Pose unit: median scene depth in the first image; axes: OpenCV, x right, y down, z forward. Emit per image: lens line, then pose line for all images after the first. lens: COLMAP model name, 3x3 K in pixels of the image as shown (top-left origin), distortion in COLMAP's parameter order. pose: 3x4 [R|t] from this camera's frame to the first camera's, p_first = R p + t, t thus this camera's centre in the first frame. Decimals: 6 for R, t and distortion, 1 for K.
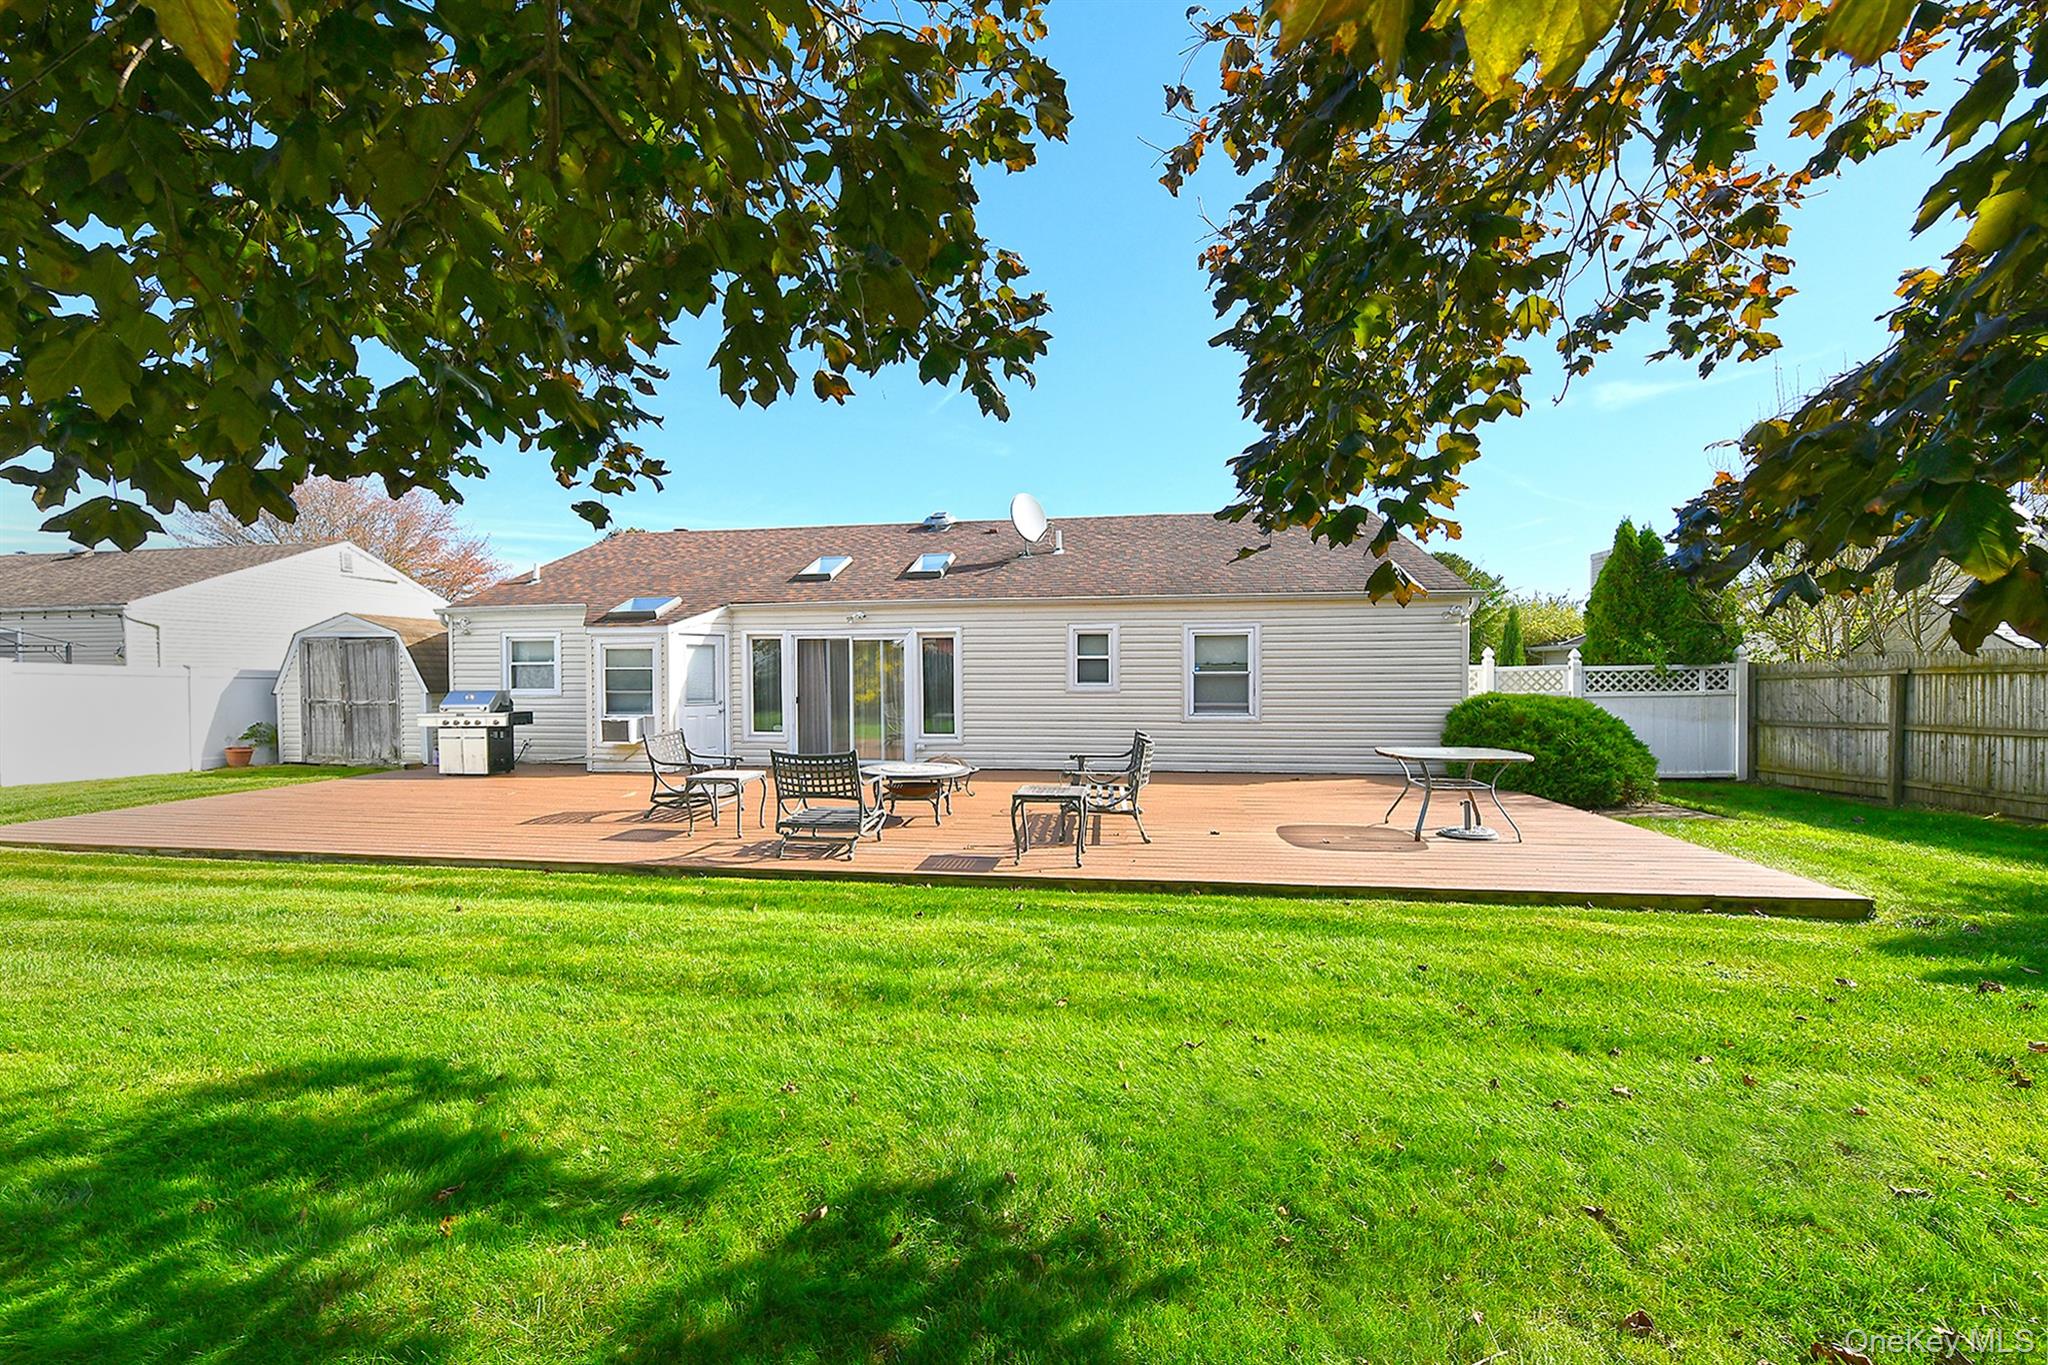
lens RADIAL K [[825.1, 0, 1023.6], [0, 825.1, 678.6], [0, 0, 1]] dist [-0.003377, -0.000352]
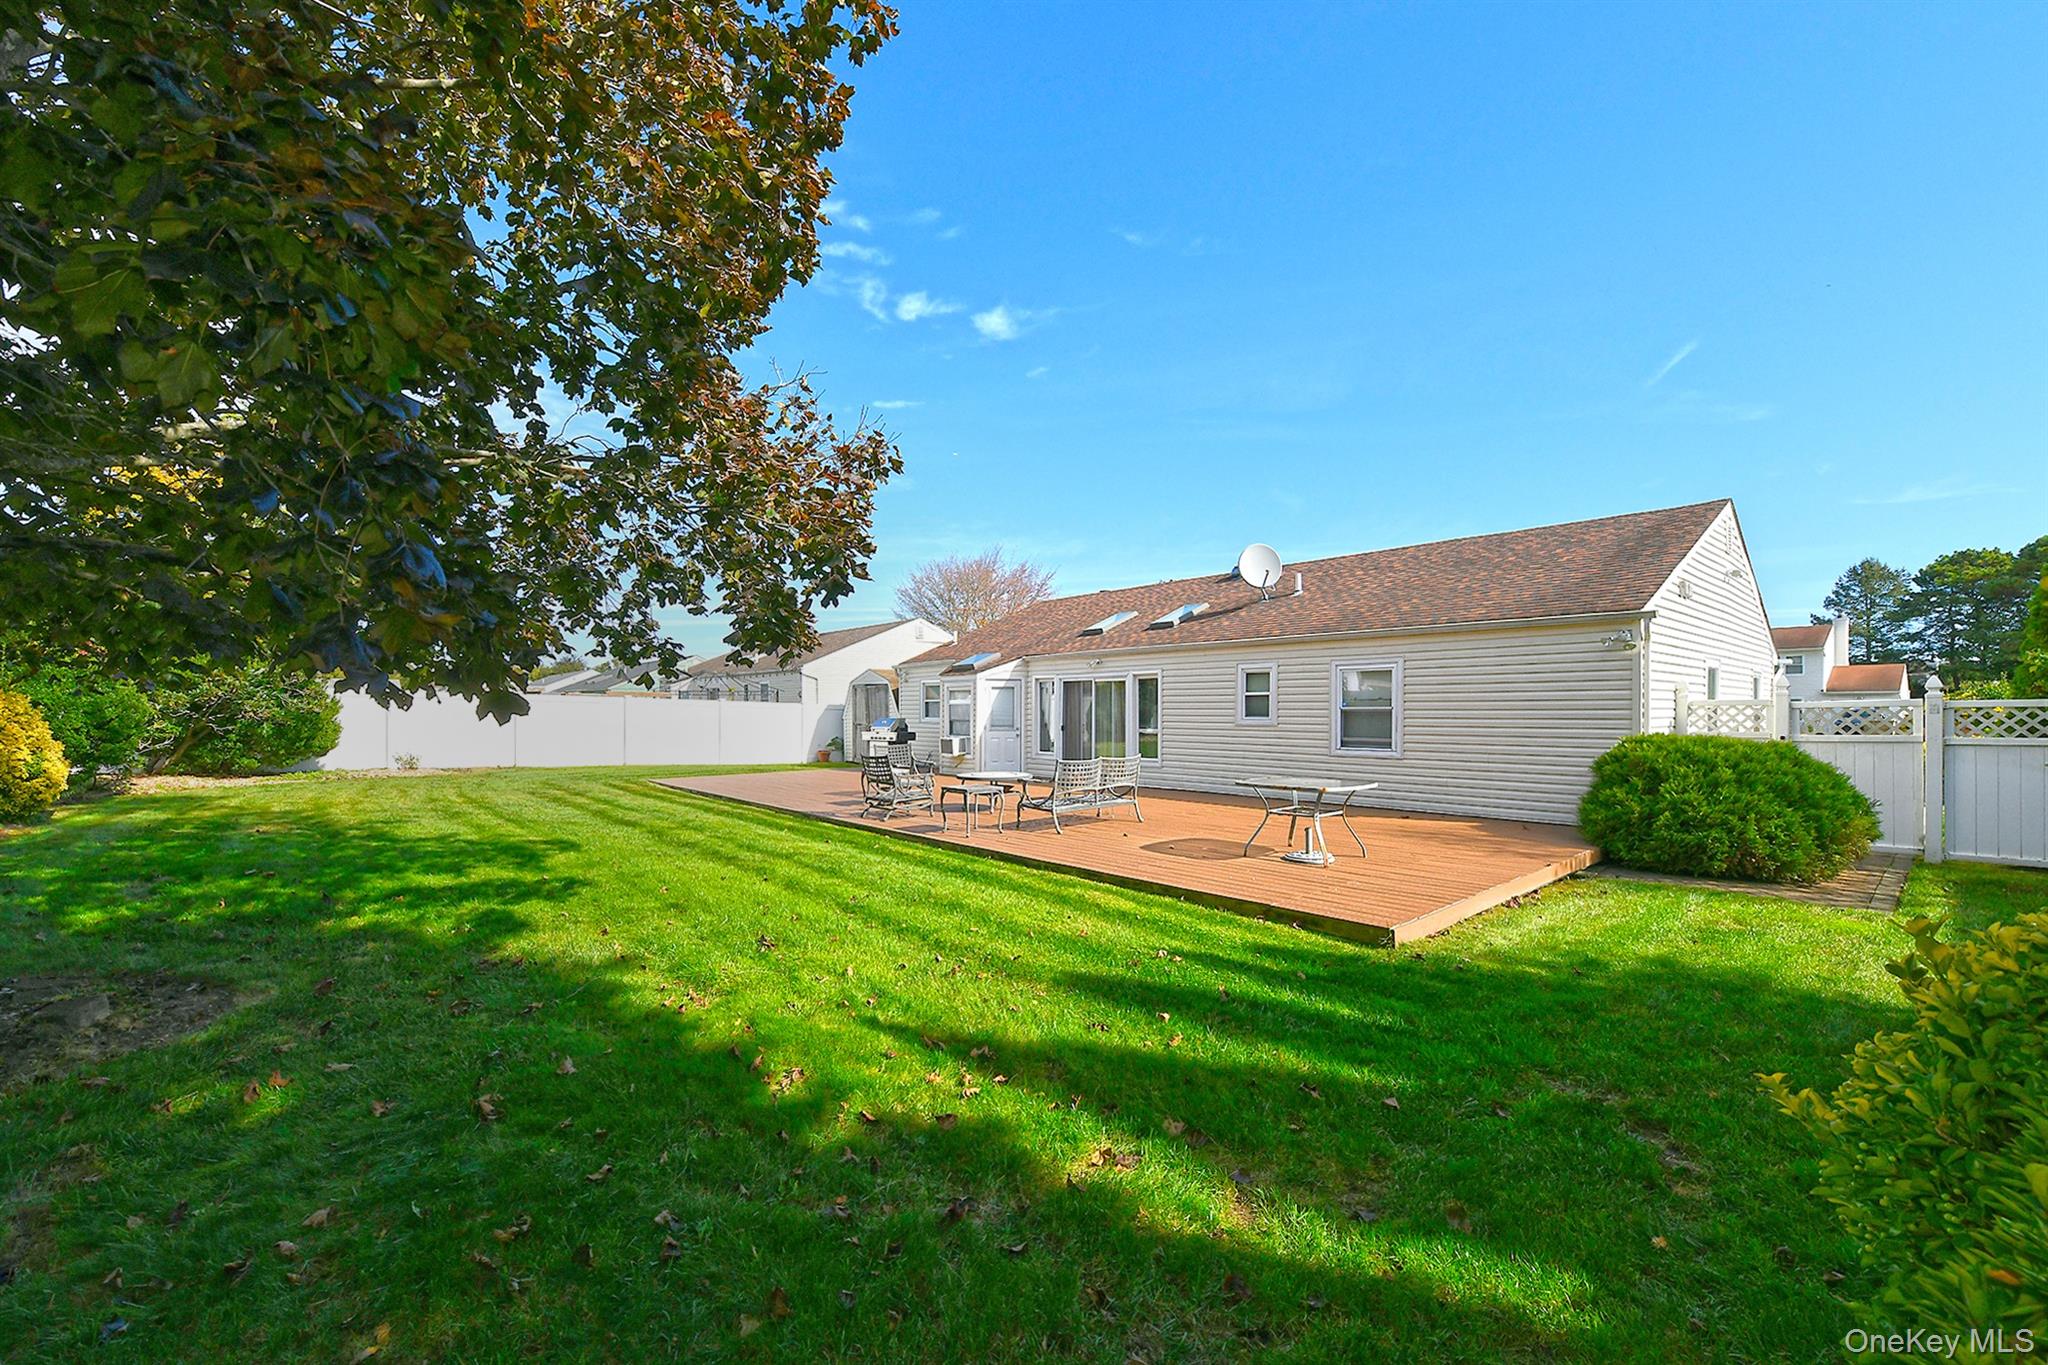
lens RADIAL K [[825.1, 0, 1027.4], [0, 825.1, 693.8], [0, 0, 1]] dist [-0.003377, -0.000352]
pose [[0.764201, -0.007256, -0.644937, 0.556345], [-0.008750, 0.999728, -0.021616, 0.000642], [0.644919, 0.022162, 0.763930, -0.036637]]
